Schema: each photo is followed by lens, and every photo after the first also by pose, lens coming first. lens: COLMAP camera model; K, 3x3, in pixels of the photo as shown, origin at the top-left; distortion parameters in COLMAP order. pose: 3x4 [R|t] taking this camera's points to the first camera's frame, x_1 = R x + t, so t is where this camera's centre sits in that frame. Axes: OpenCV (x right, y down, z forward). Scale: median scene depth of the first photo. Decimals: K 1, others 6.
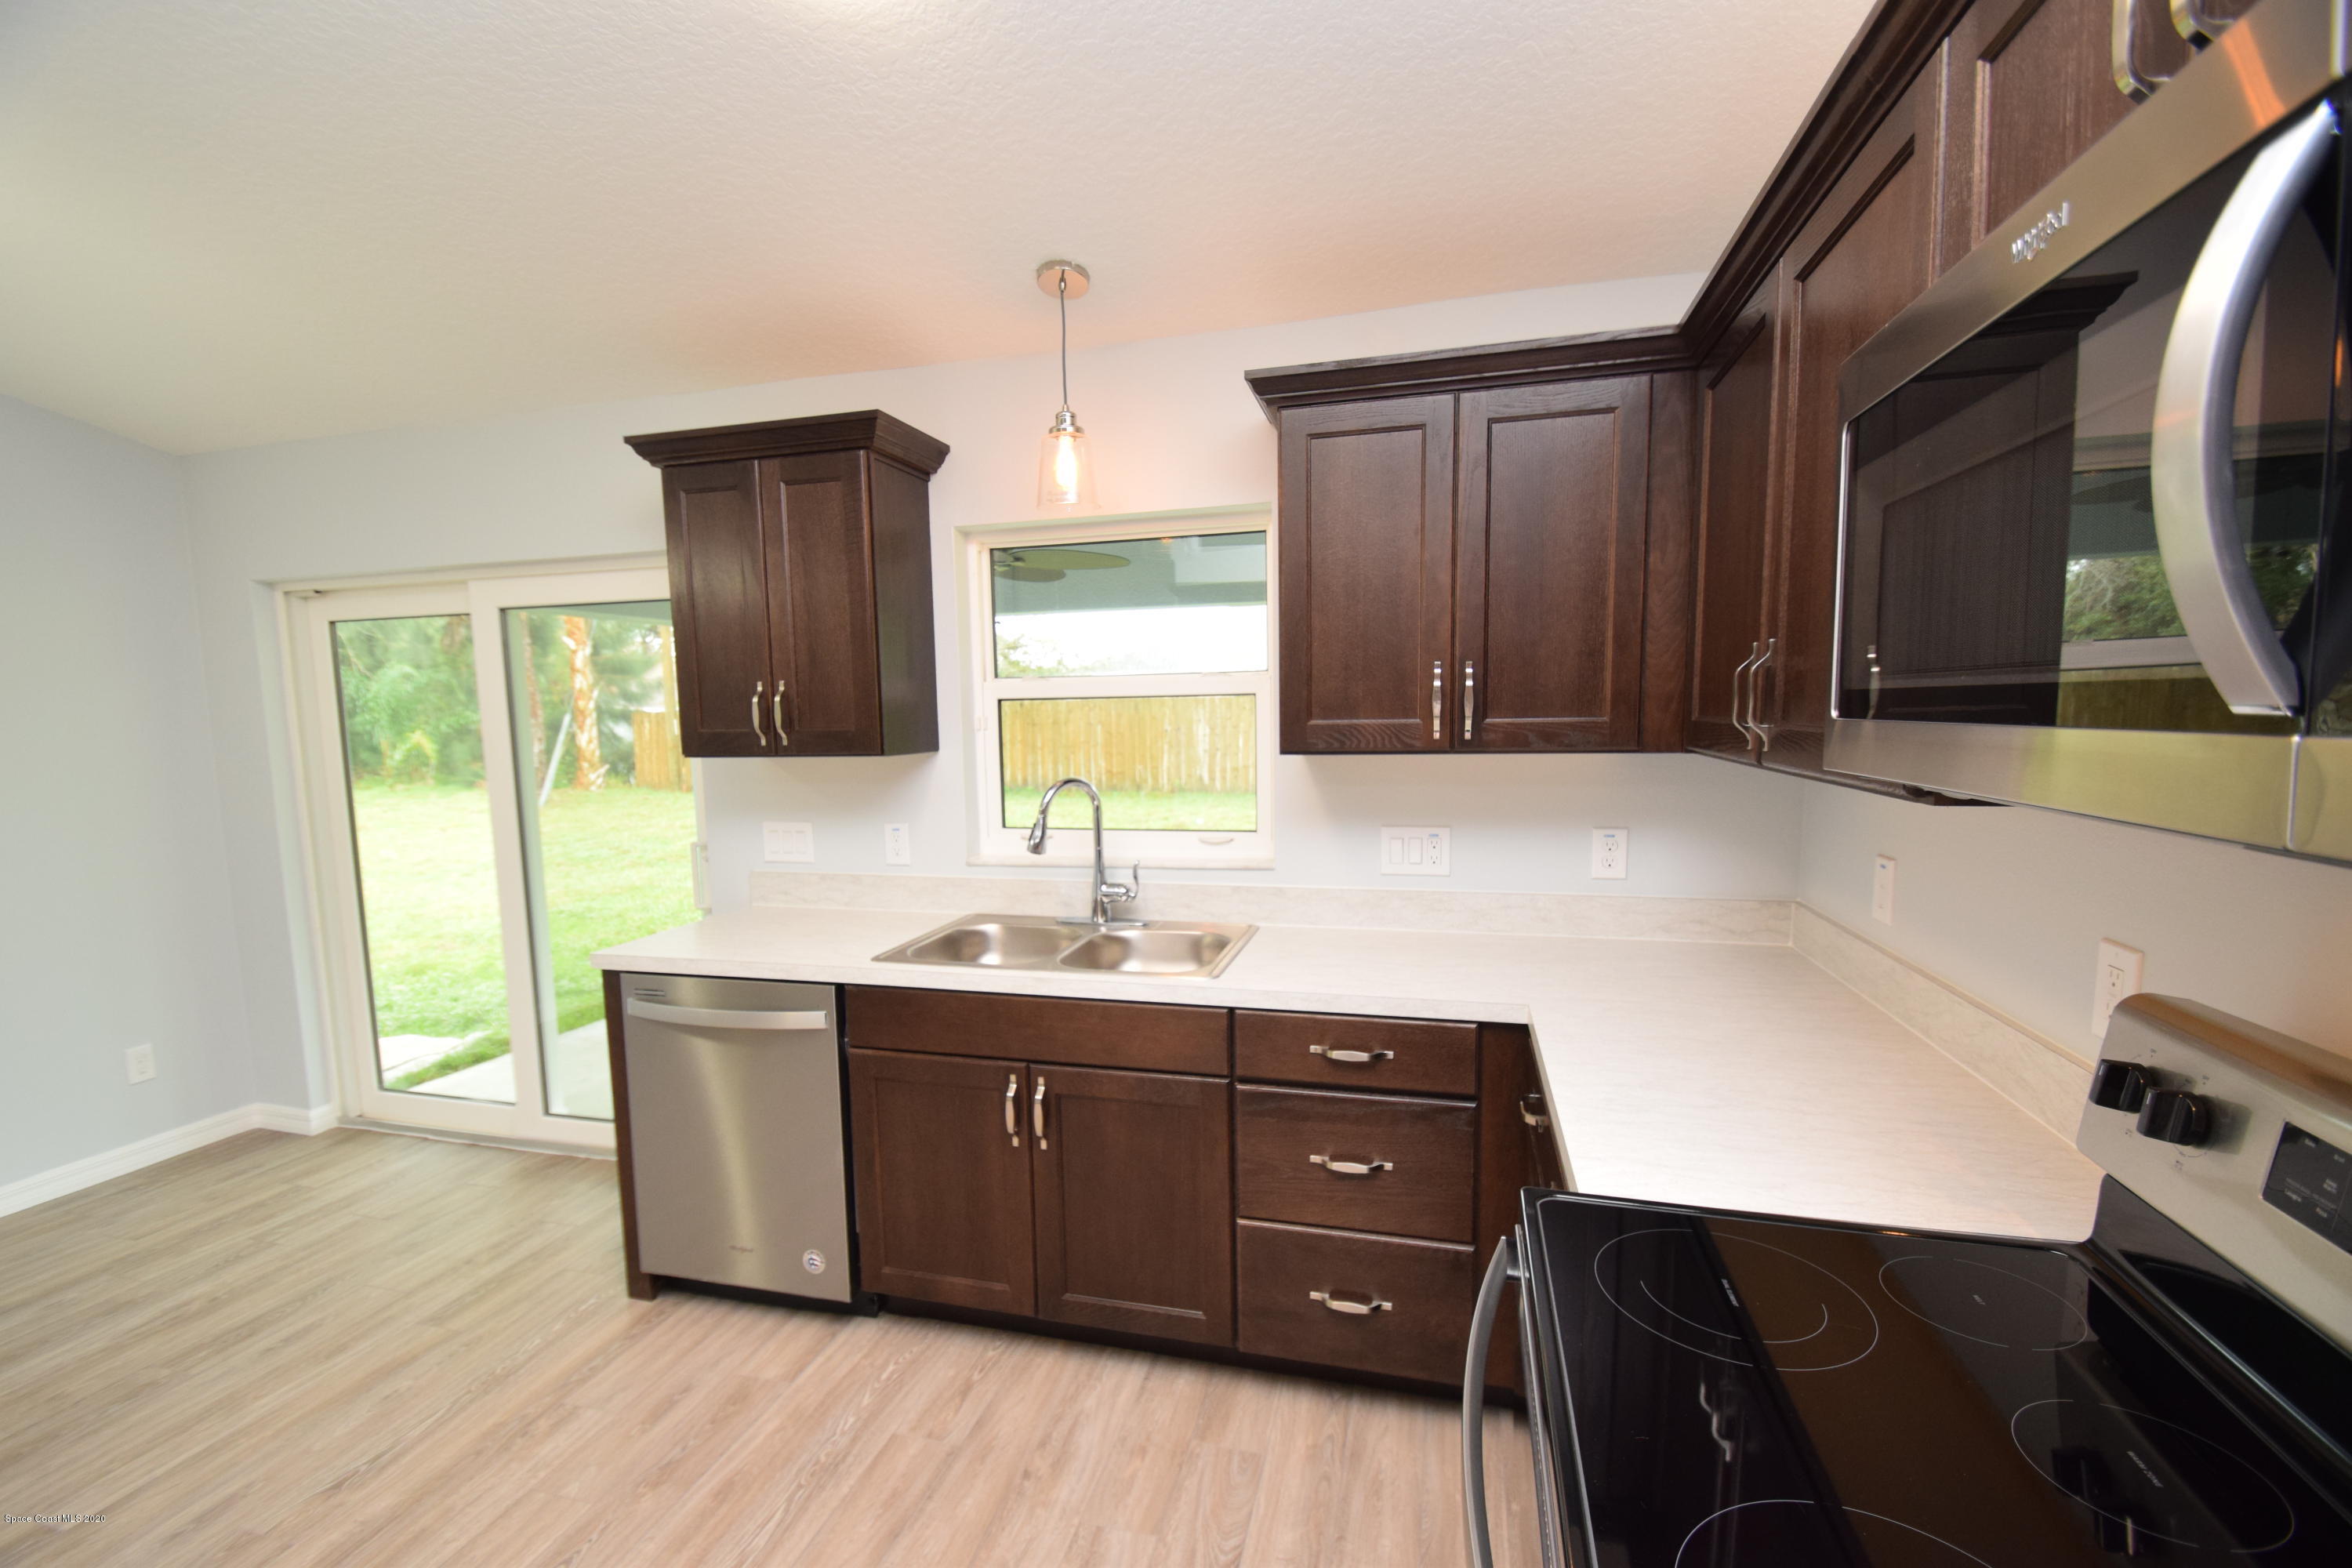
lens RADIAL K [[1026.1, 0, 1163.2], [0, 1026.1, 824.8], [0, 0, 1]] dist [0.014287, -0.016753]
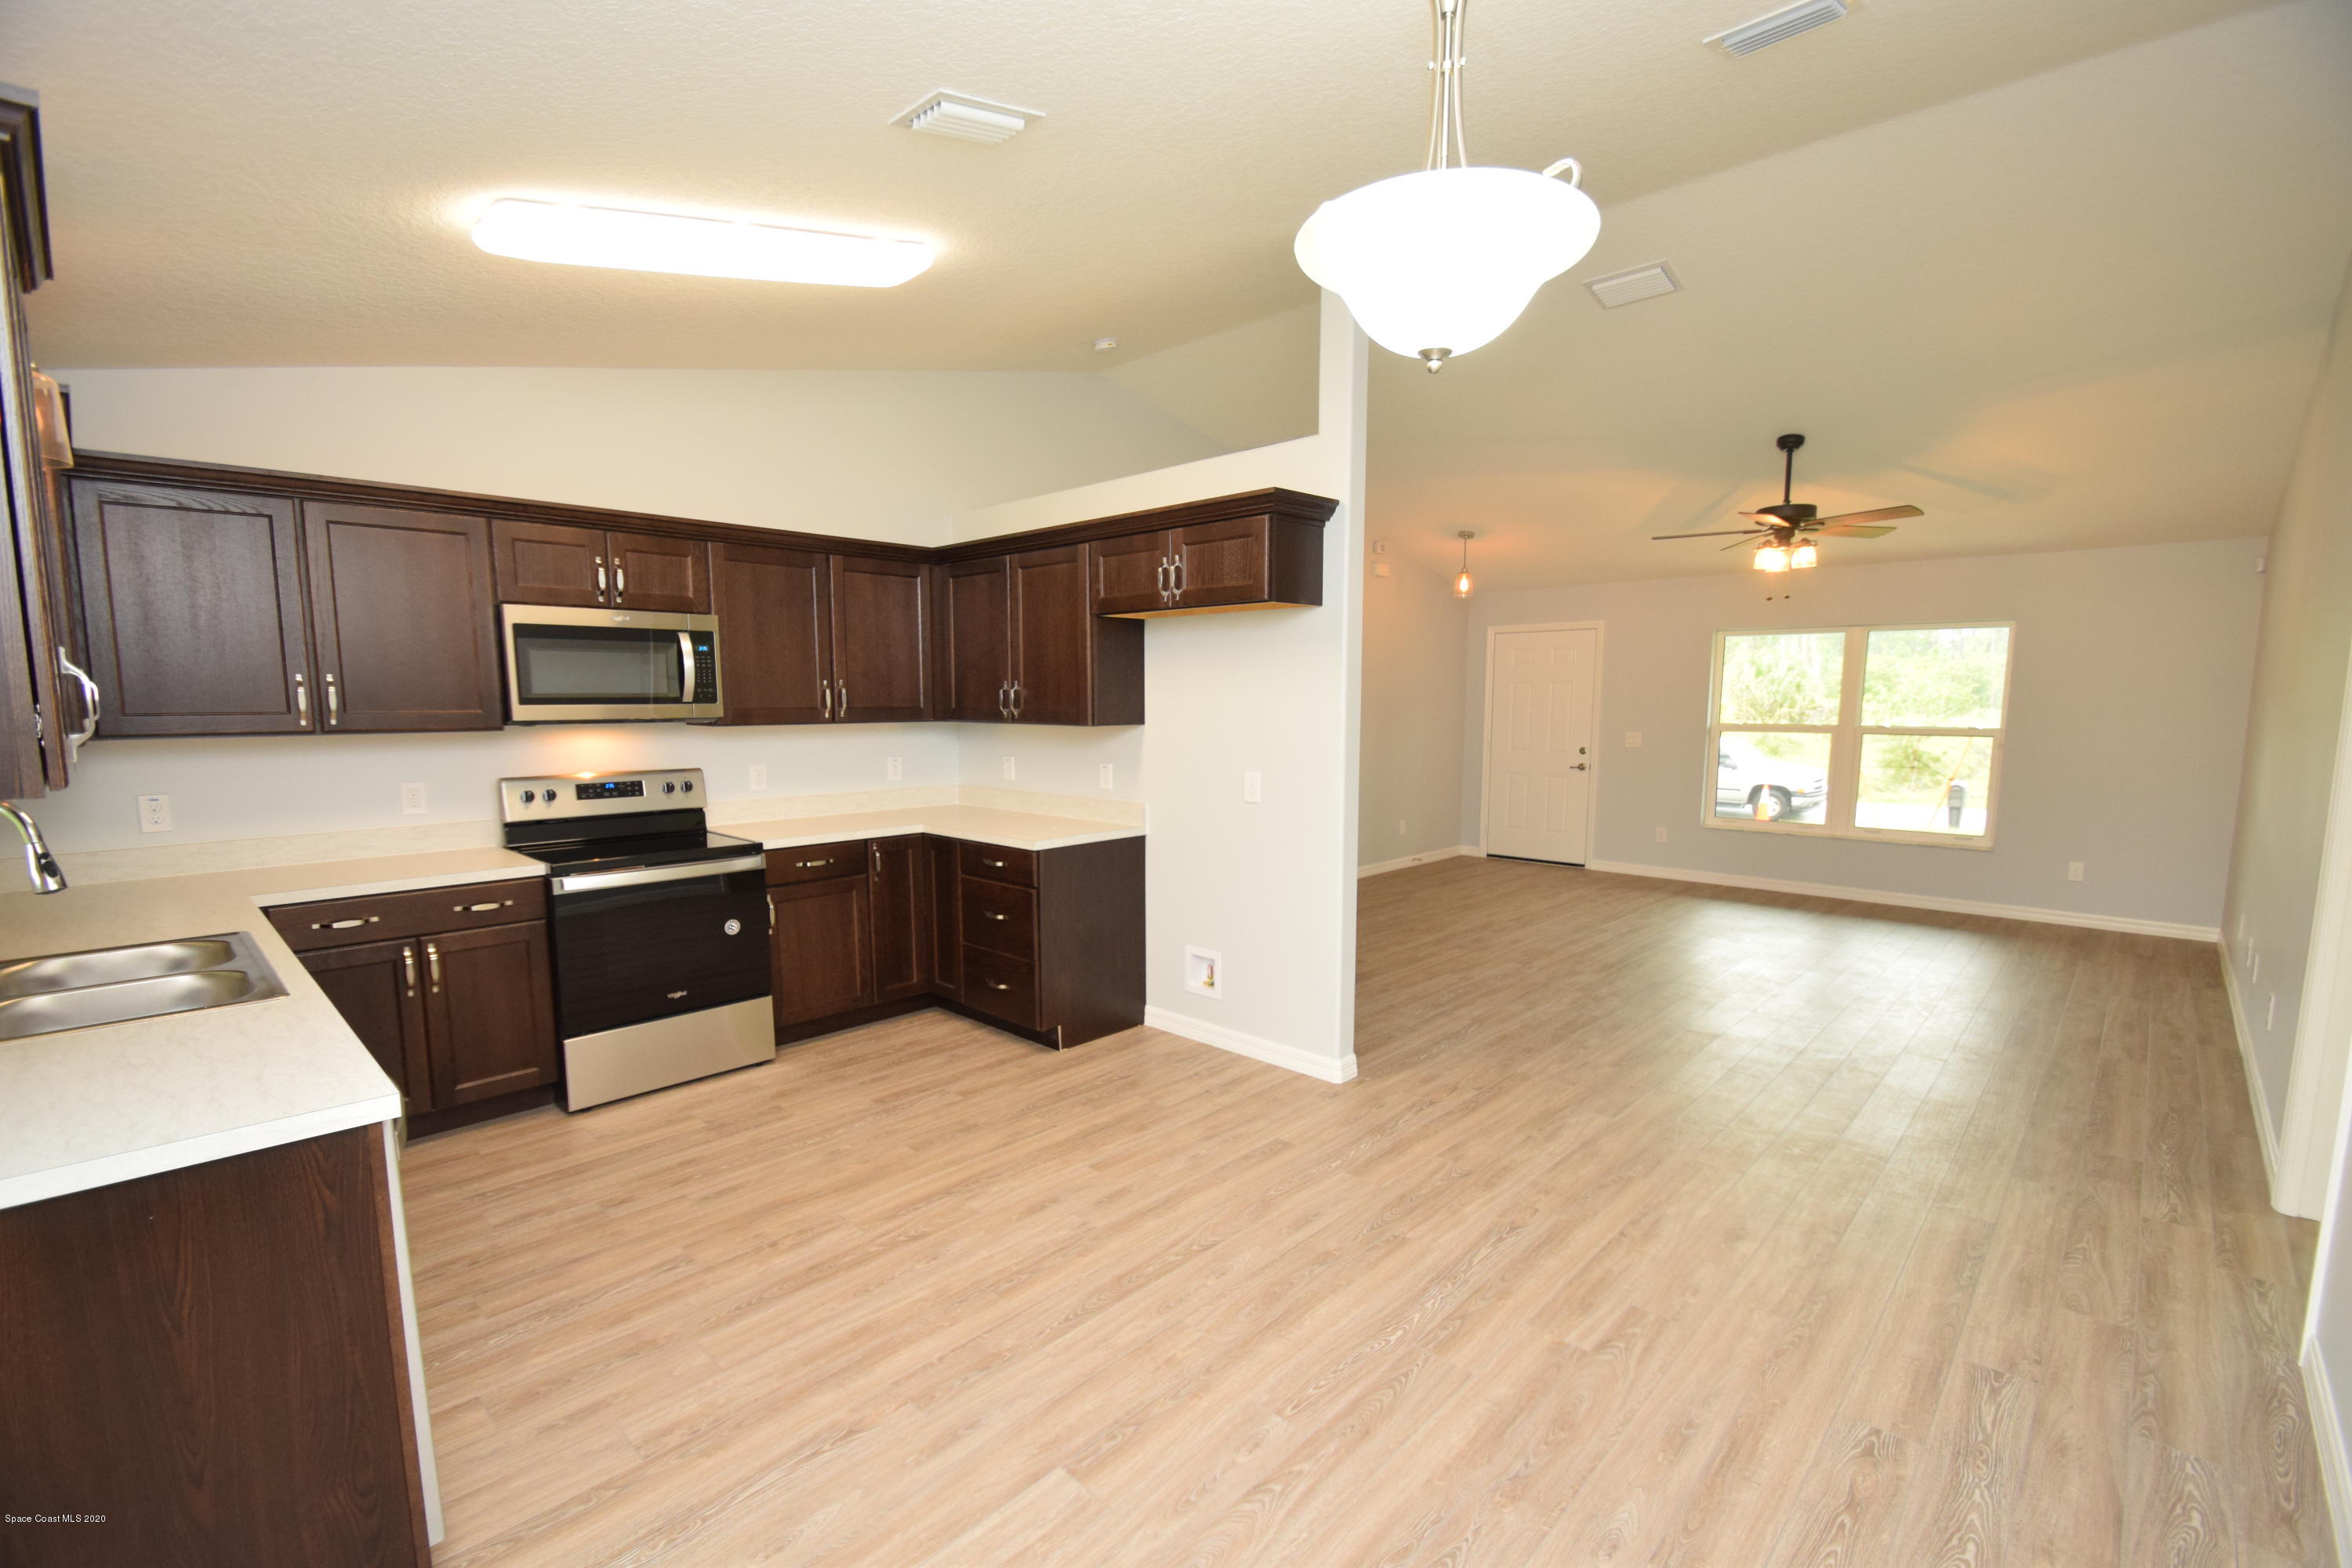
lens RADIAL K [[1026.1, 0, 1160.9], [0, 1026.1, 820.2], [0, 0, 1]] dist [0.014287, -0.016753]
pose [[-0.876398, -0.038329, 0.480060, -1.299000], [0.073197, 0.974645, 0.211447, -0.134150], [-0.475992, 0.220450, -0.851371, 1.331333]]
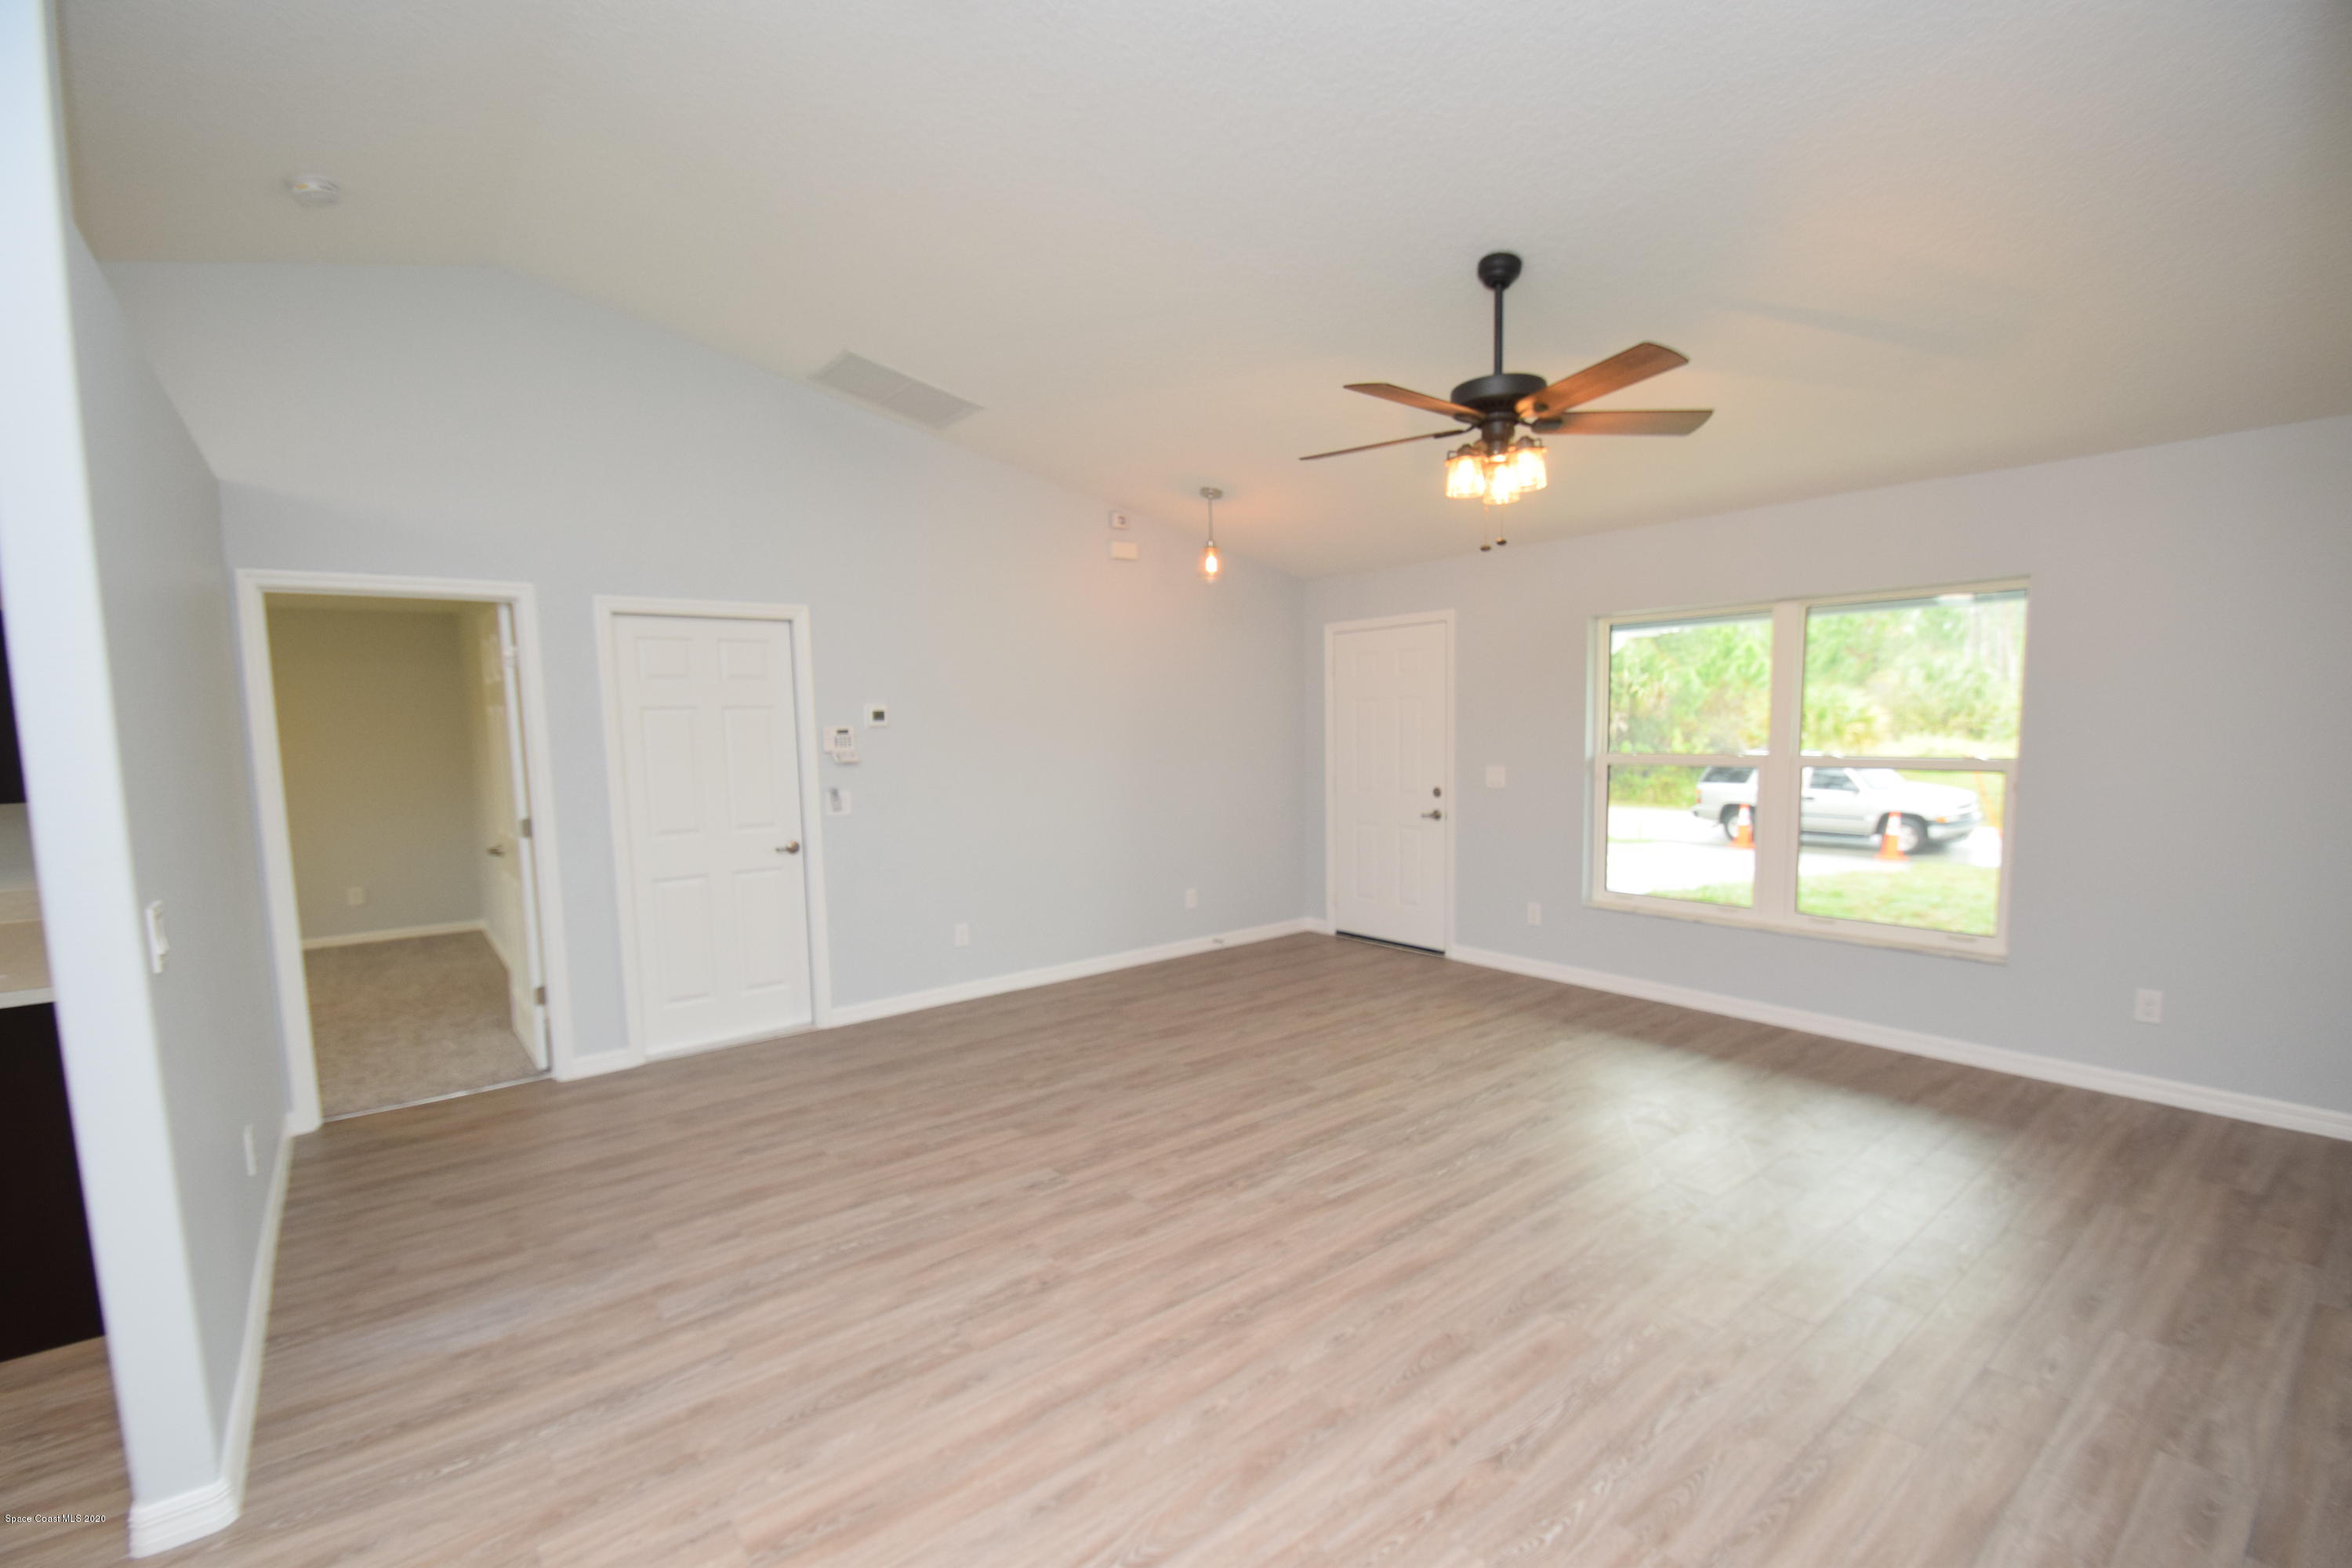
lens RADIAL K [[1026.1, 0, 1166.1], [0, 1026.1, 819.8], [0, 0, 1]] dist [0.014287, -0.016753]
pose [[-0.802540, -0.021528, 0.596210, -1.857236], [0.106039, 0.978290, 0.178059, 0.038443], [-0.587099, 0.206121, -0.782834, -0.088174]]
